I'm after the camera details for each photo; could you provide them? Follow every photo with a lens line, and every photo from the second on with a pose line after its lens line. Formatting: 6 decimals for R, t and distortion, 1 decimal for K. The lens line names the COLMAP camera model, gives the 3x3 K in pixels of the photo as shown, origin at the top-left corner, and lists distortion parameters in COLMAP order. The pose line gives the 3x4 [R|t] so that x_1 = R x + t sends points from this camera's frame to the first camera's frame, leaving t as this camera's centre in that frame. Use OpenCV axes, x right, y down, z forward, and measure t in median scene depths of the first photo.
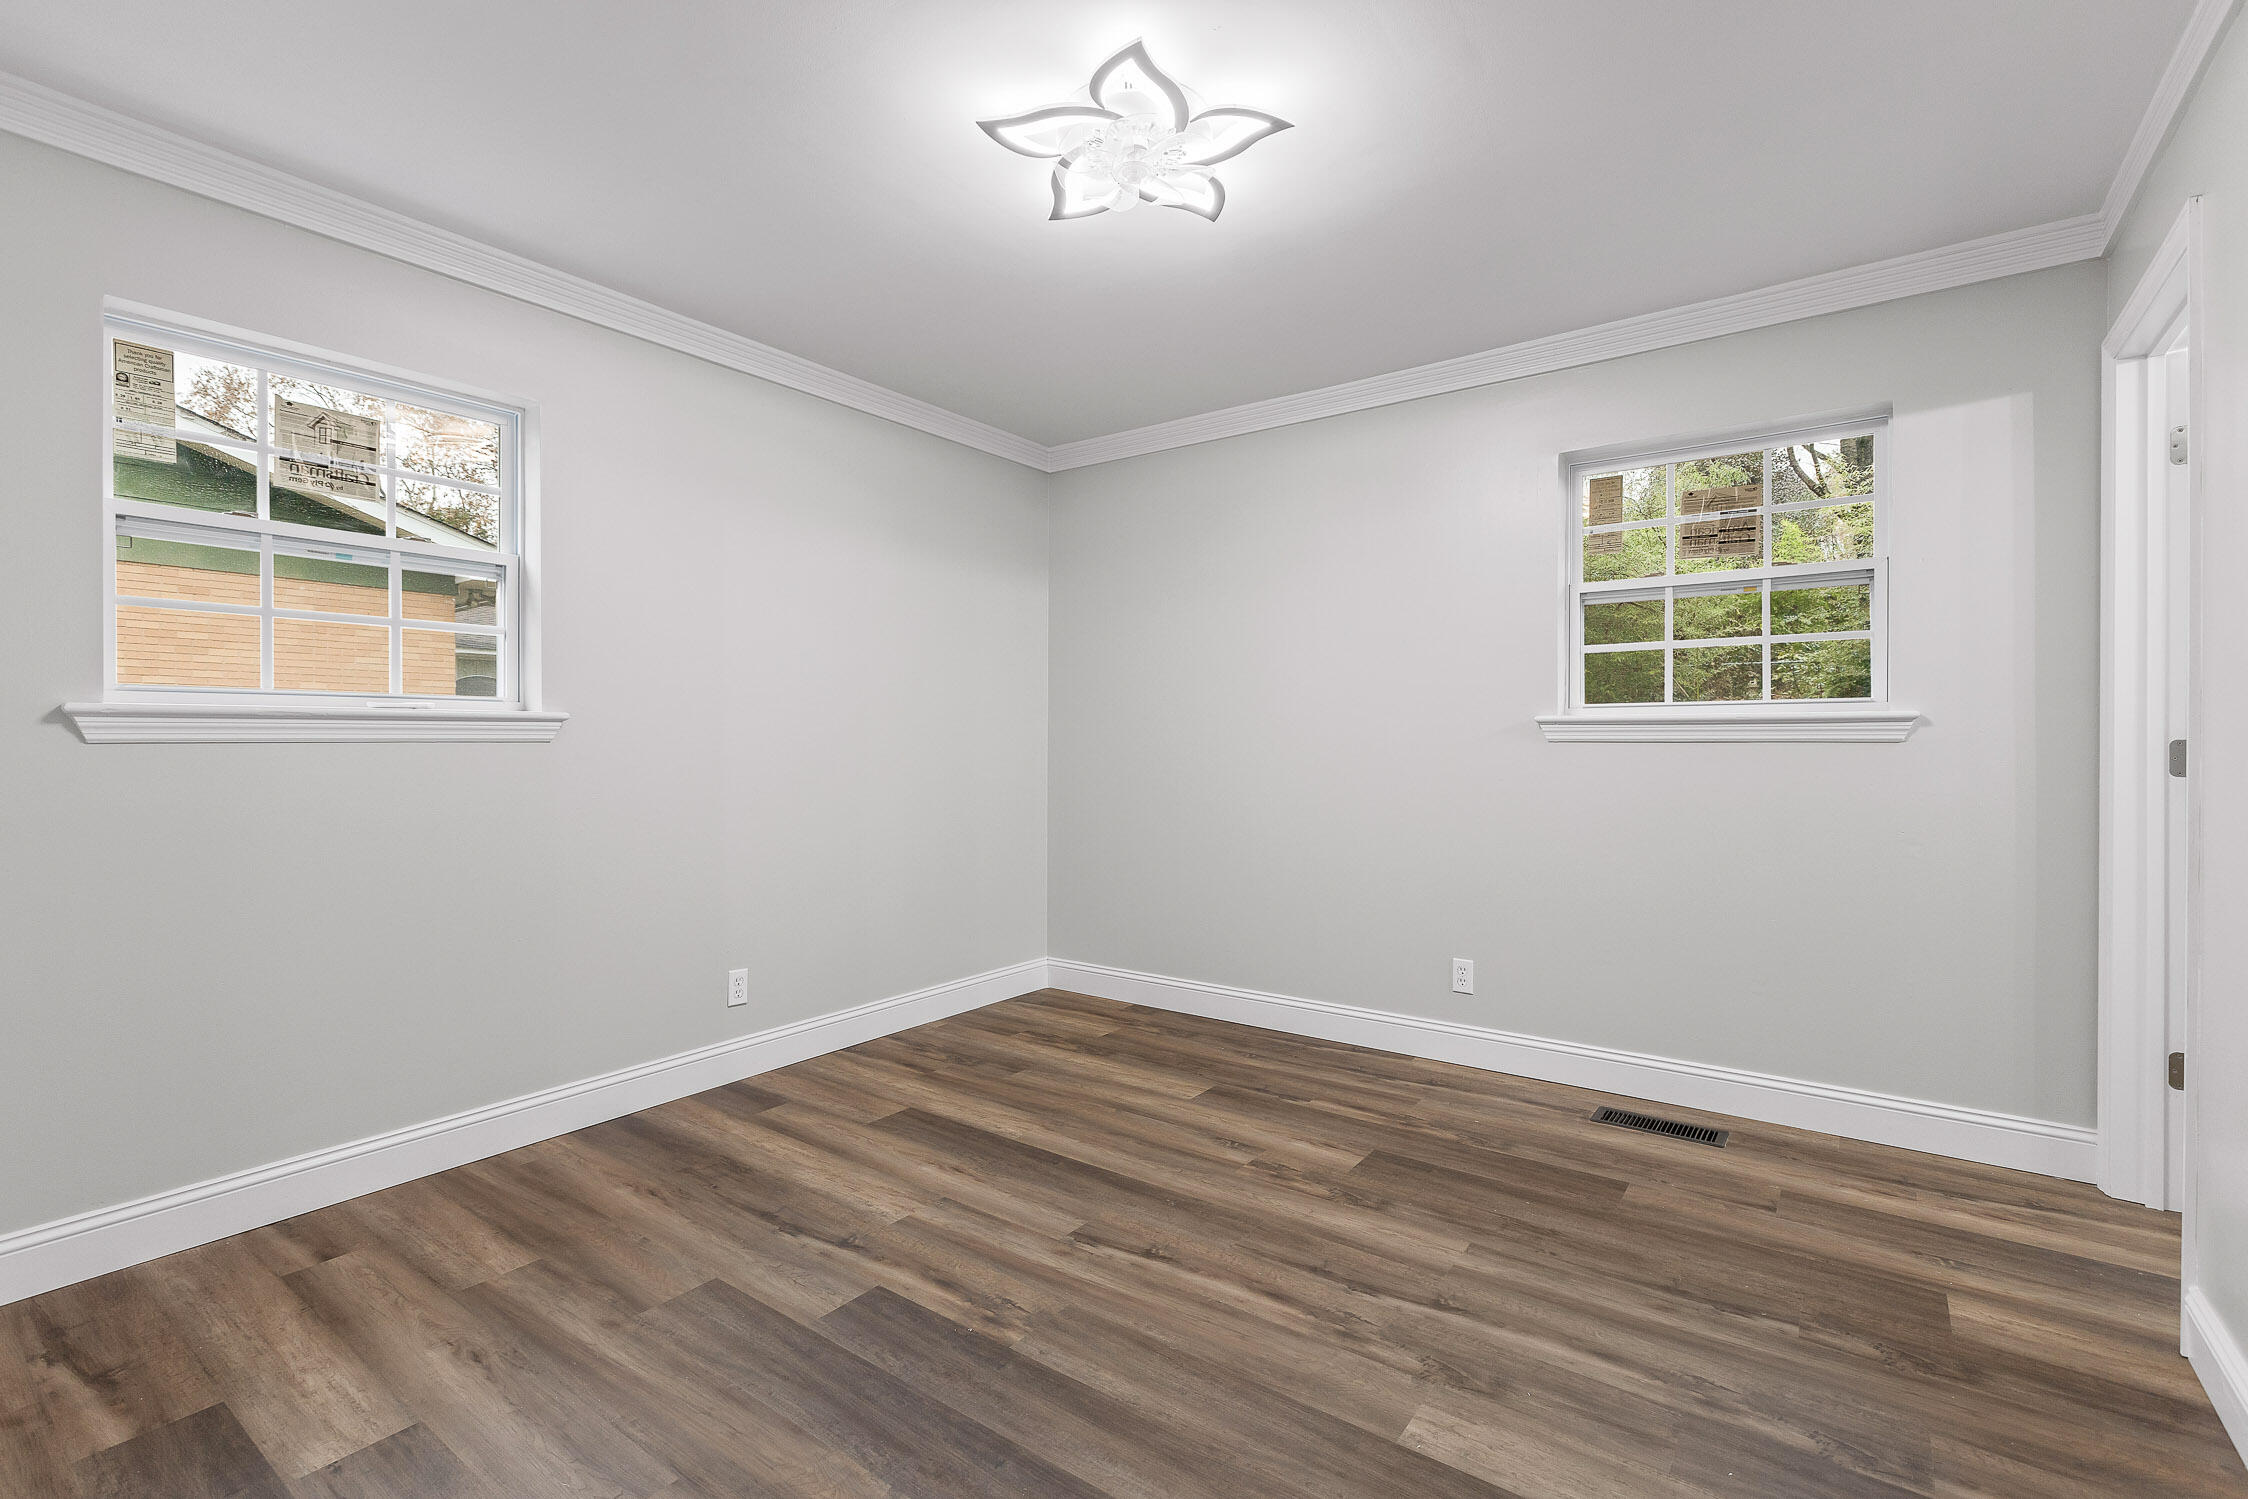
lens RADIAL K [[1026.9, 0, 1123.9], [0, 1026.9, 732.6], [0, 0, 1]] dist [0.001835, 0.000612]
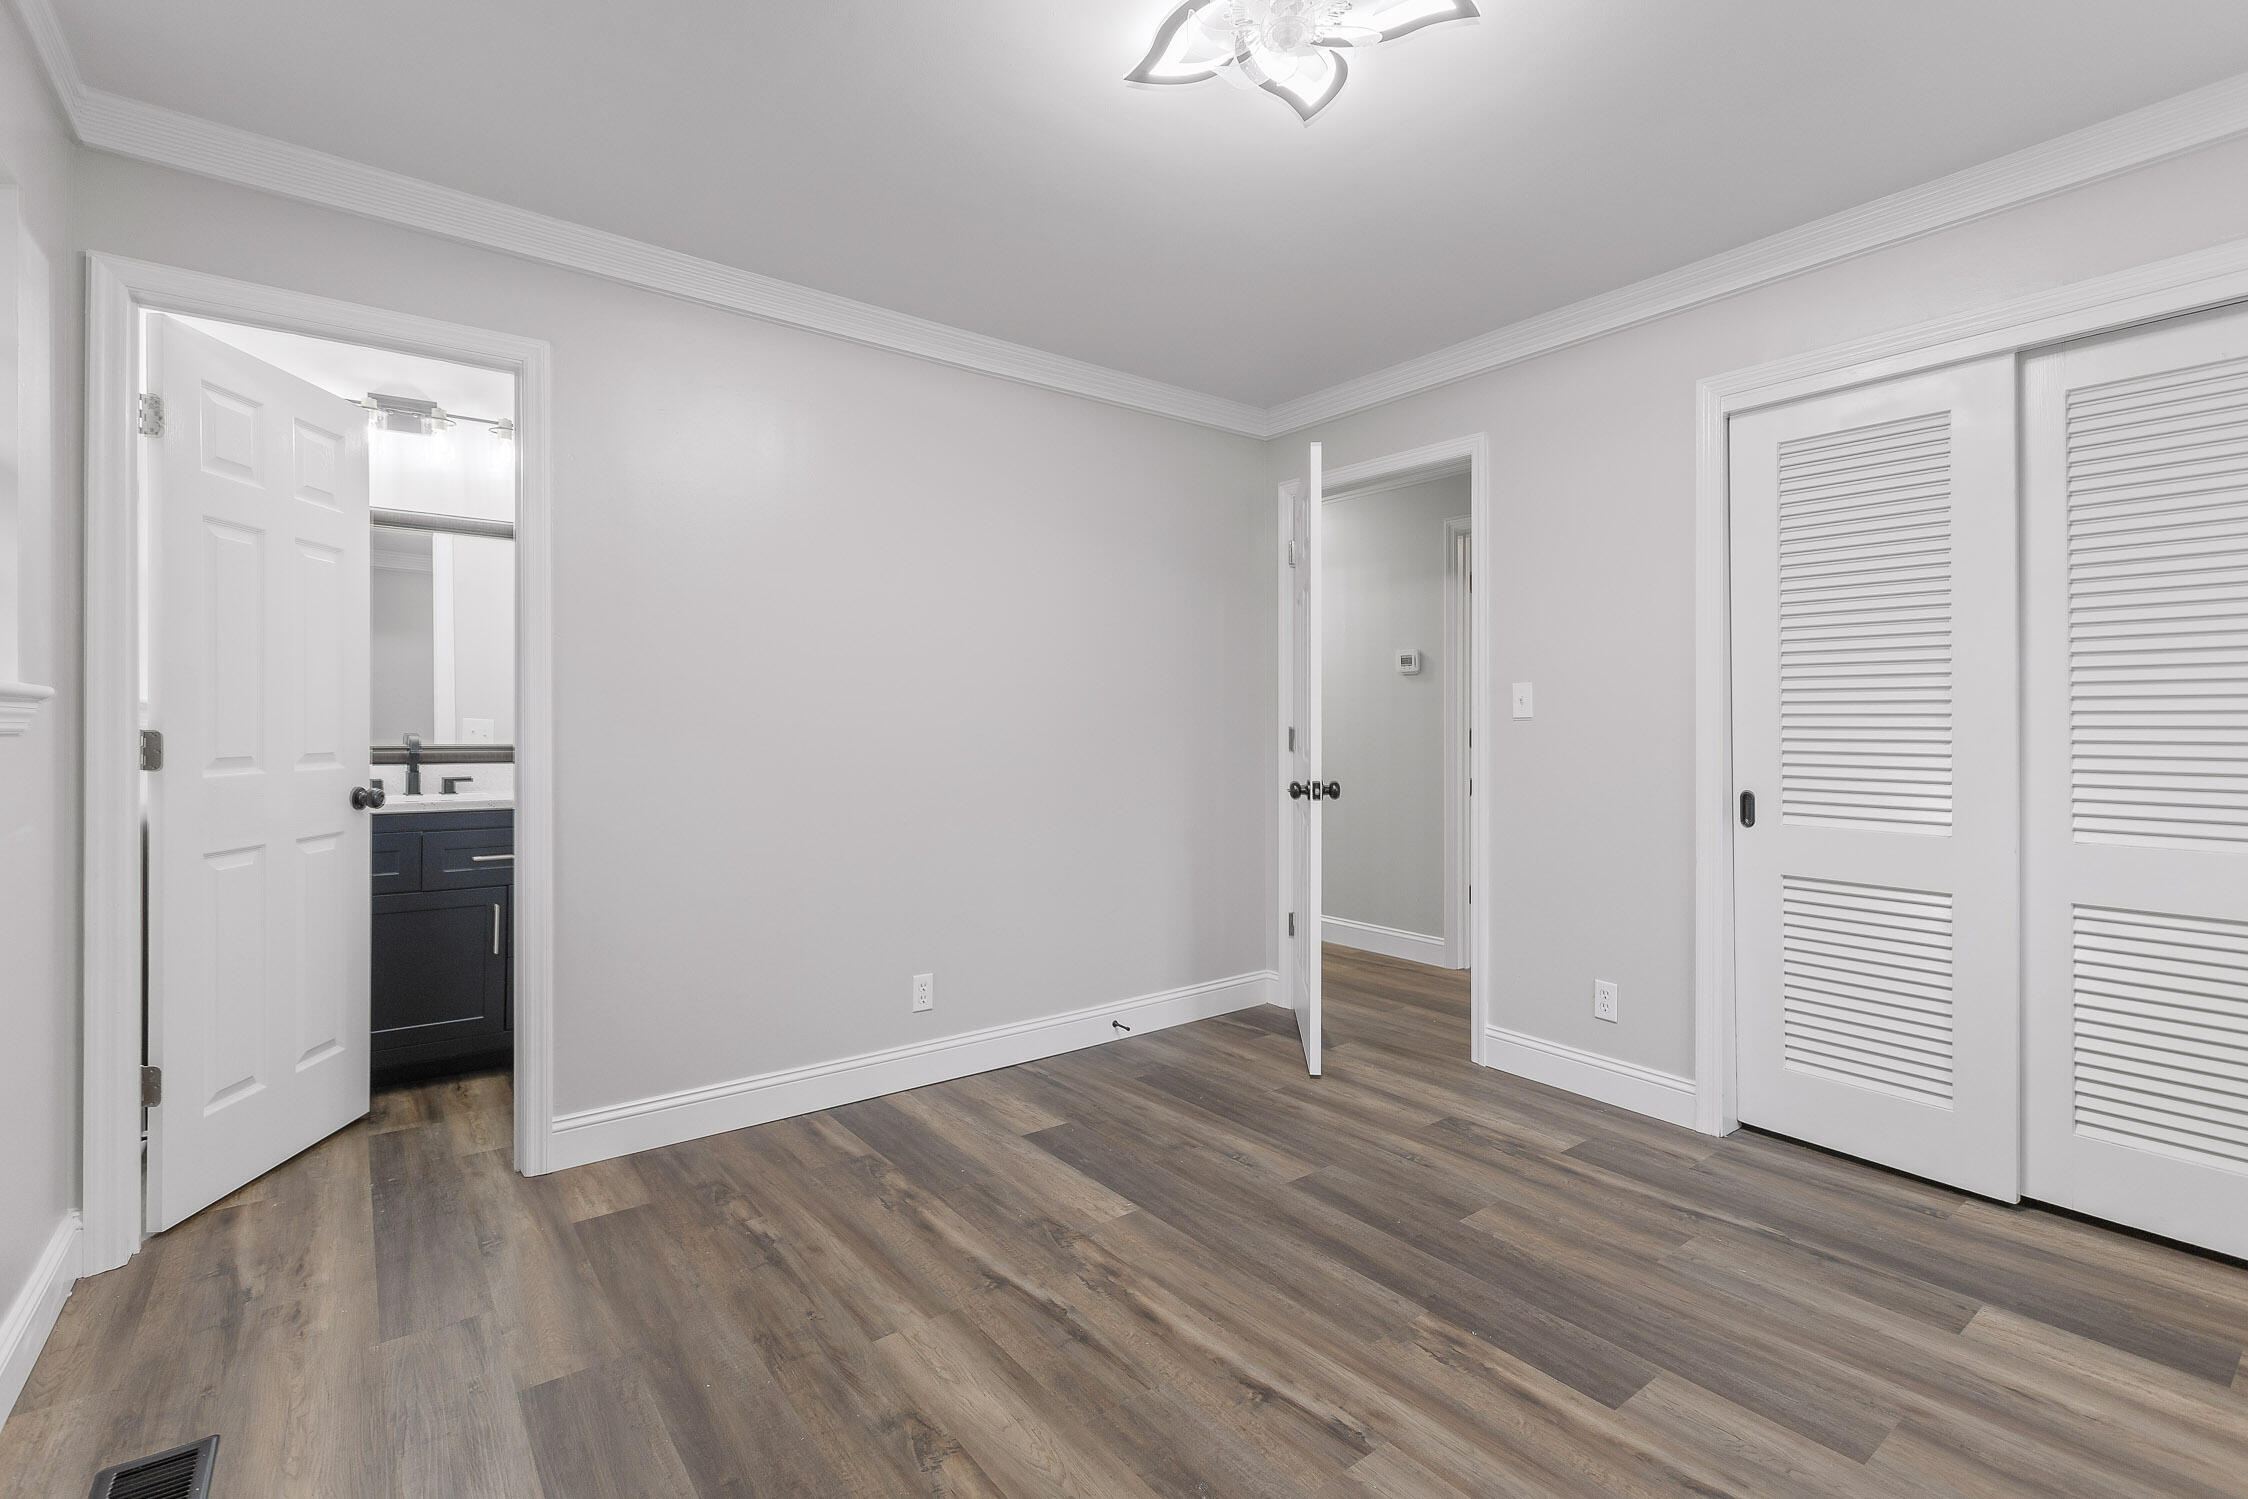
lens RADIAL K [[1026.9, 0, 1123.9], [0, 1026.9, 732.6], [0, 0, 1]] dist [0.001835, 0.000612]
pose [[-0.960653, -0.002333, 0.277742, -0.095350], [-0.003075, 0.999993, -0.002234, 0.008970], [-0.277735, -0.003000, -0.960653, 1.950617]]
